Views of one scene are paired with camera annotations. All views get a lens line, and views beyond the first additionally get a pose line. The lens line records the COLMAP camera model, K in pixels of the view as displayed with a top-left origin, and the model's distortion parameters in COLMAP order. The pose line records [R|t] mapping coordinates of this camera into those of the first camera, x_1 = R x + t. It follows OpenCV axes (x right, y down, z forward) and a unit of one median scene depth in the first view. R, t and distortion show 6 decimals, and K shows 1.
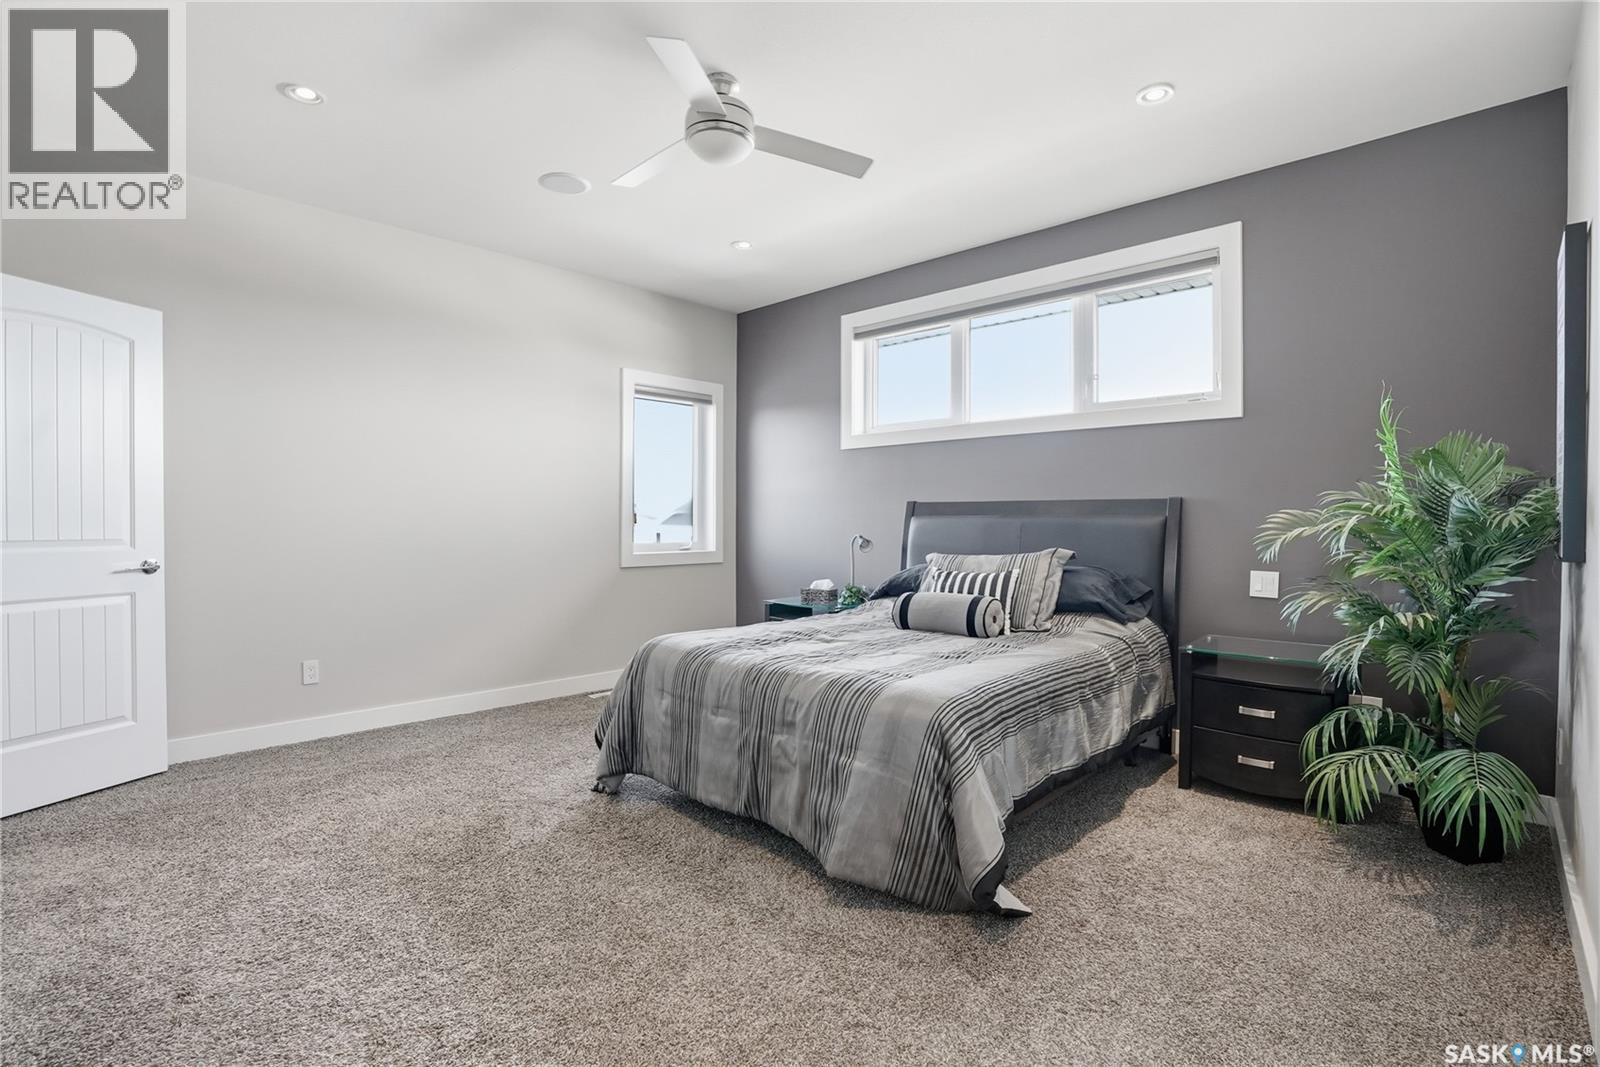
lens RADIAL K [[758.0, 0, 791.1], [0, 758.0, 532.4], [0, 0, 1]] dist [-0.073529, 0.030648]
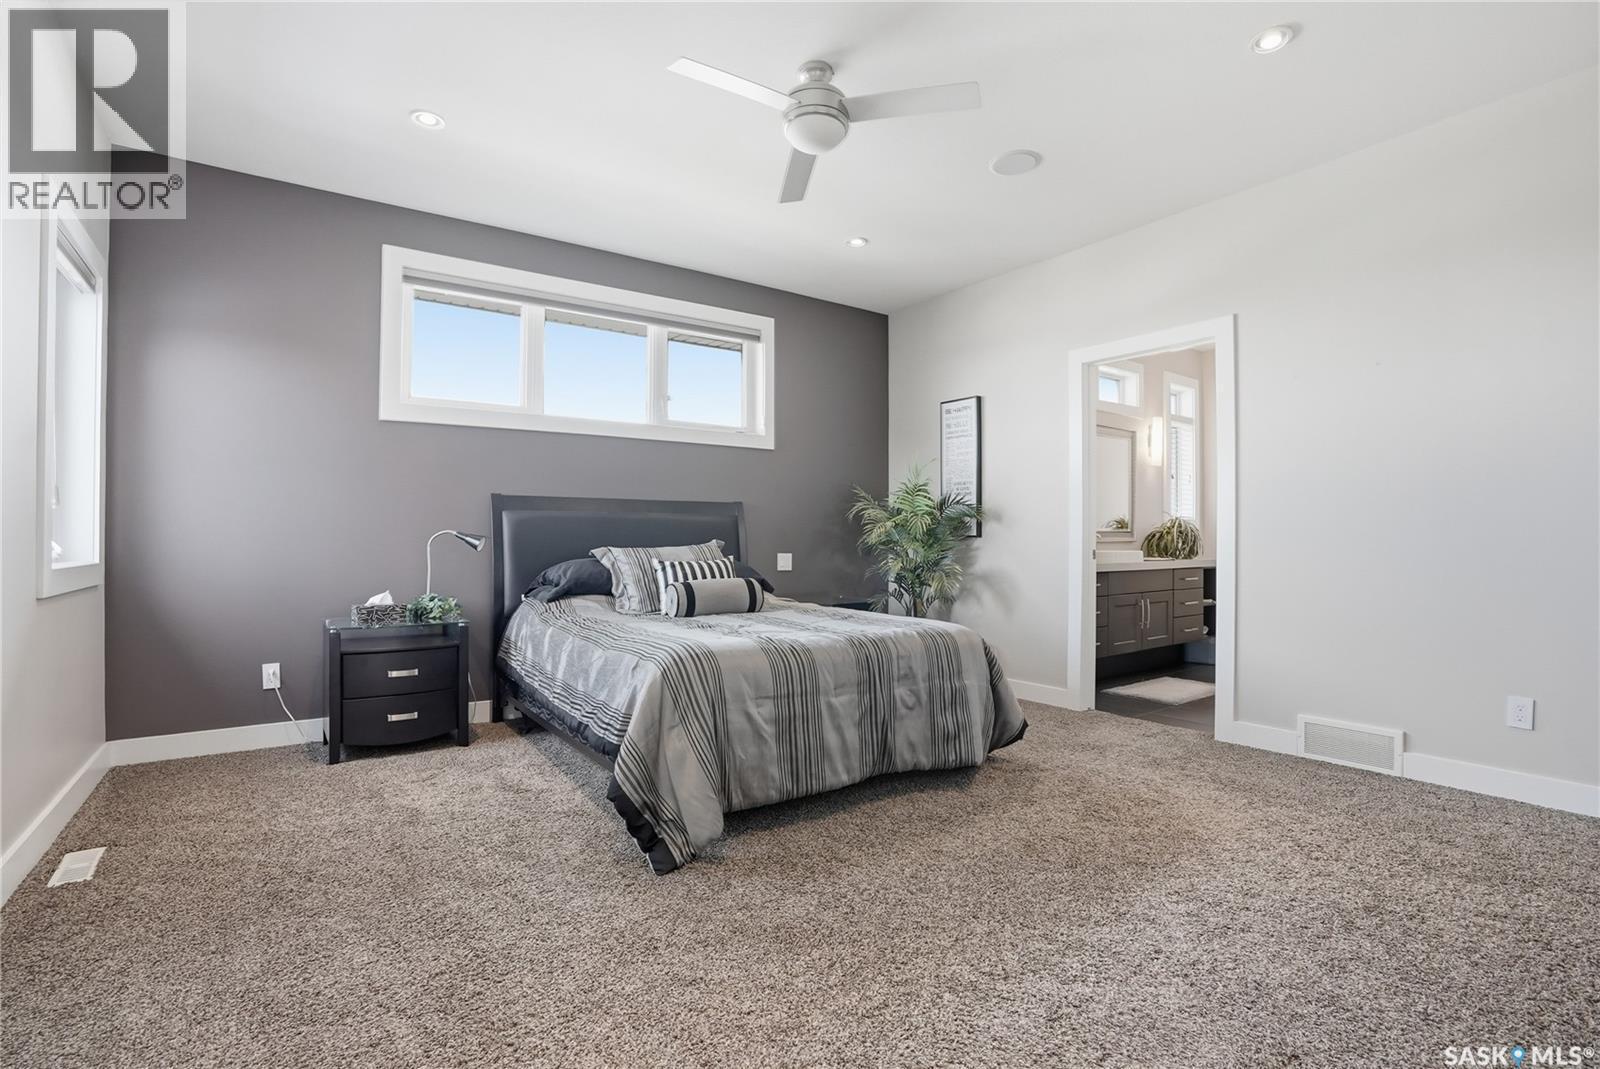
lens RADIAL K [[758.0, 0, 791.1], [0, 758.0, 533.4], [0, 0, 1]] dist [-0.073529, 0.030648]
pose [[0.181541, 0.003414, 0.983378, -0.857267], [0.014145, 0.999881, -0.006083, 0.021600], [-0.983282, 0.015014, 0.181471, 0.674098]]
